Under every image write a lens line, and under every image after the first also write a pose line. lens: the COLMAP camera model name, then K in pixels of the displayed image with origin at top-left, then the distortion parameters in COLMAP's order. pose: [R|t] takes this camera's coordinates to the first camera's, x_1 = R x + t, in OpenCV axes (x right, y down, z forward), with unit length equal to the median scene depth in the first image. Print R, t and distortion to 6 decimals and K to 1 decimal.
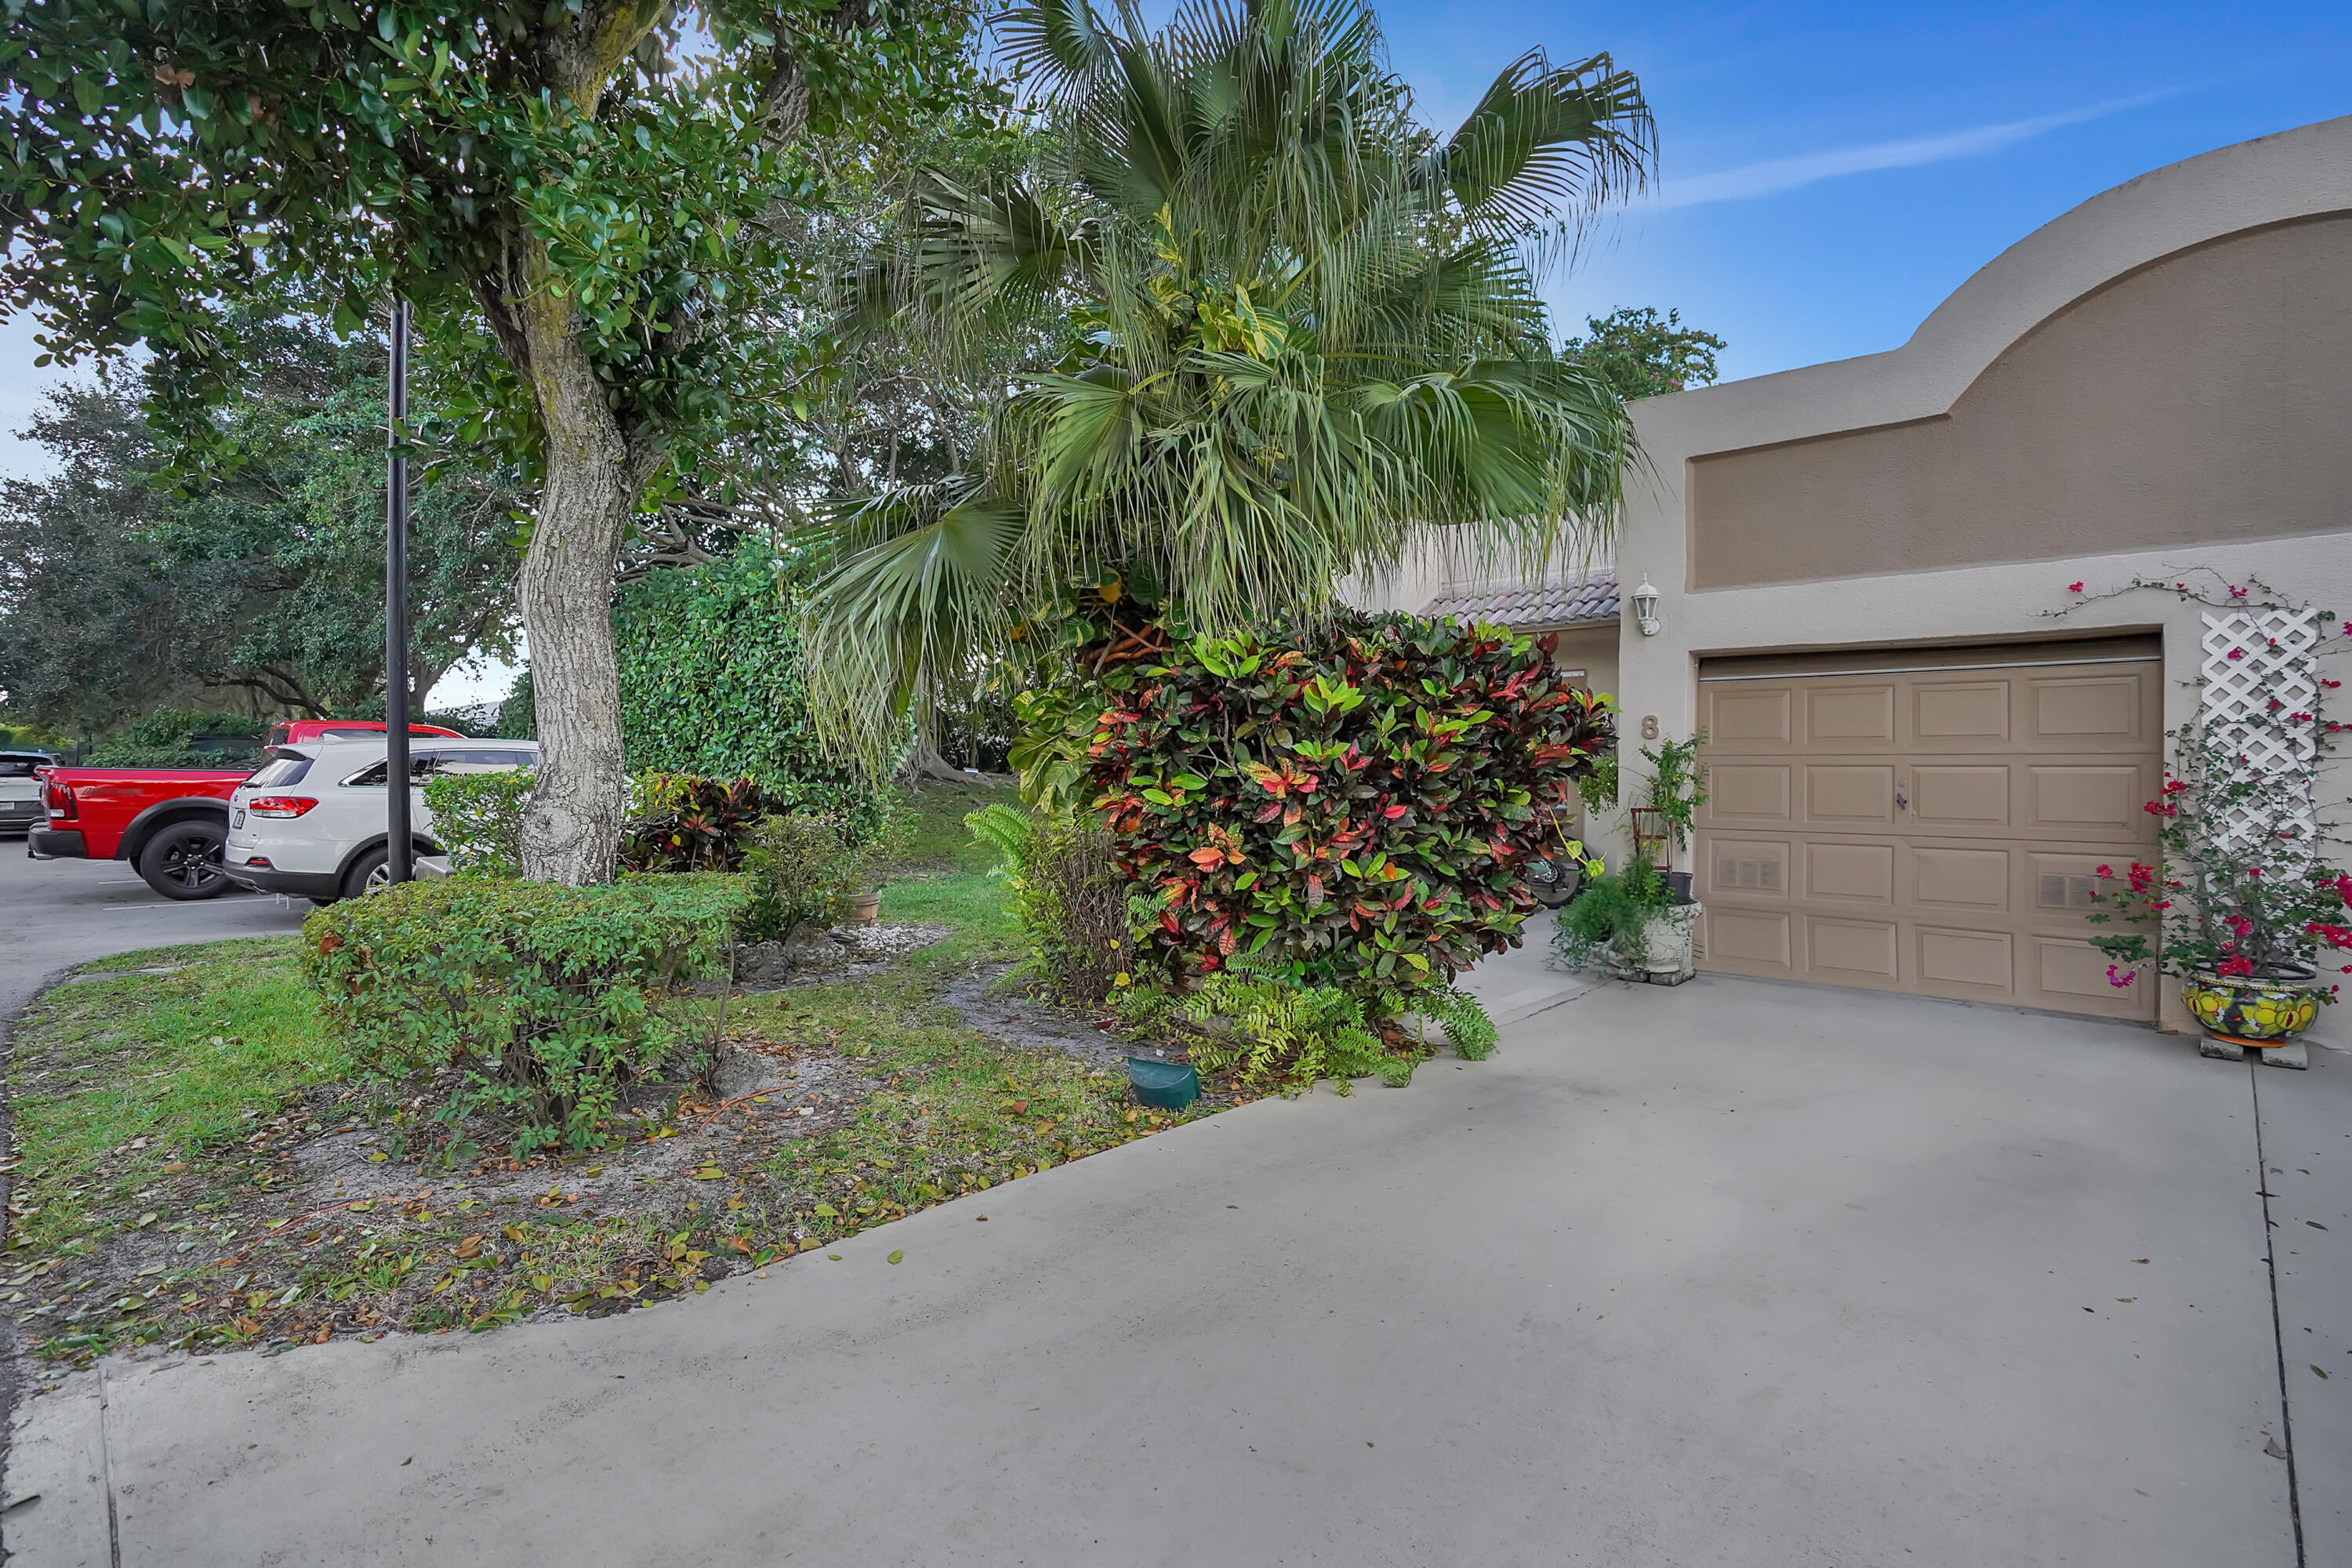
lens RADIAL K [[1084.2, 0, 1151.9], [0, 1084.2, 768.5], [0, 0, 1]] dist [-0.017480, 0.002272]
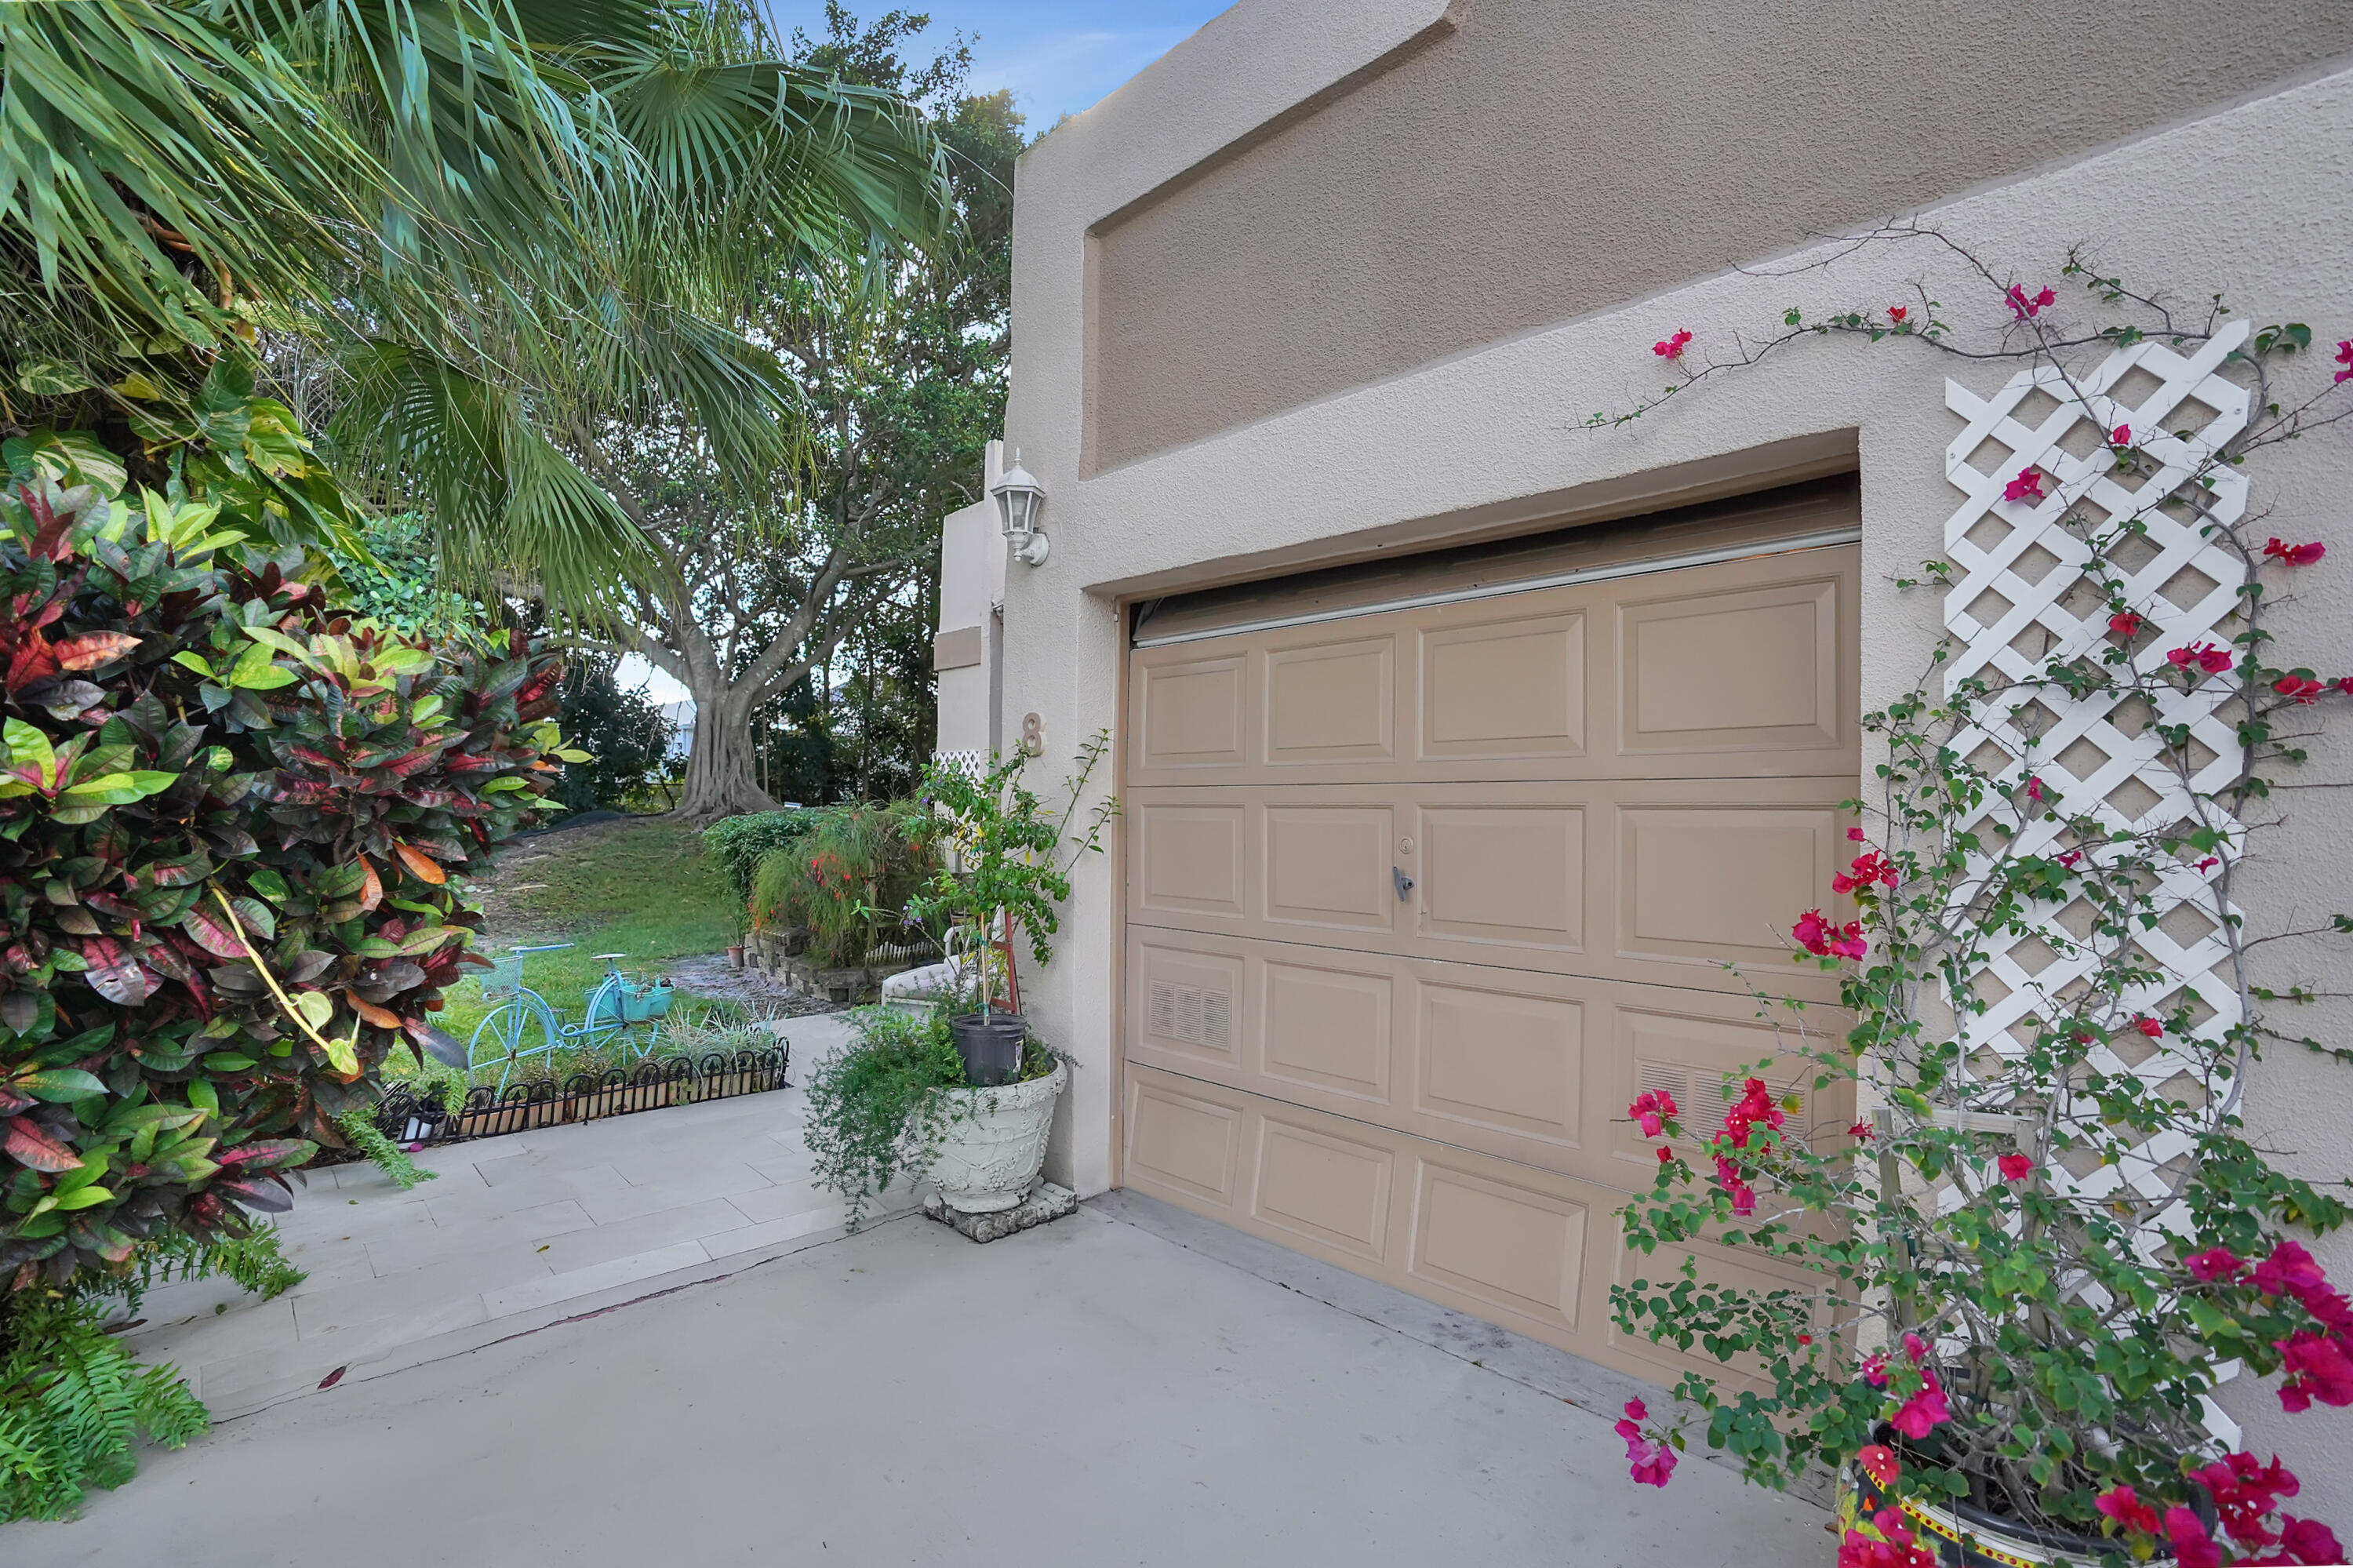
lens RADIAL K [[1084.7, 0, 1197.7], [0, 1084.7, 804.0], [0, 0, 1]] dist [-0.017480, 0.002272]
pose [[0.992088, -0.010107, -0.125137, 0.797760], [0.011313, 0.999896, 0.008935, -0.010640], [0.125033, -0.010280, 0.992099, 0.624518]]
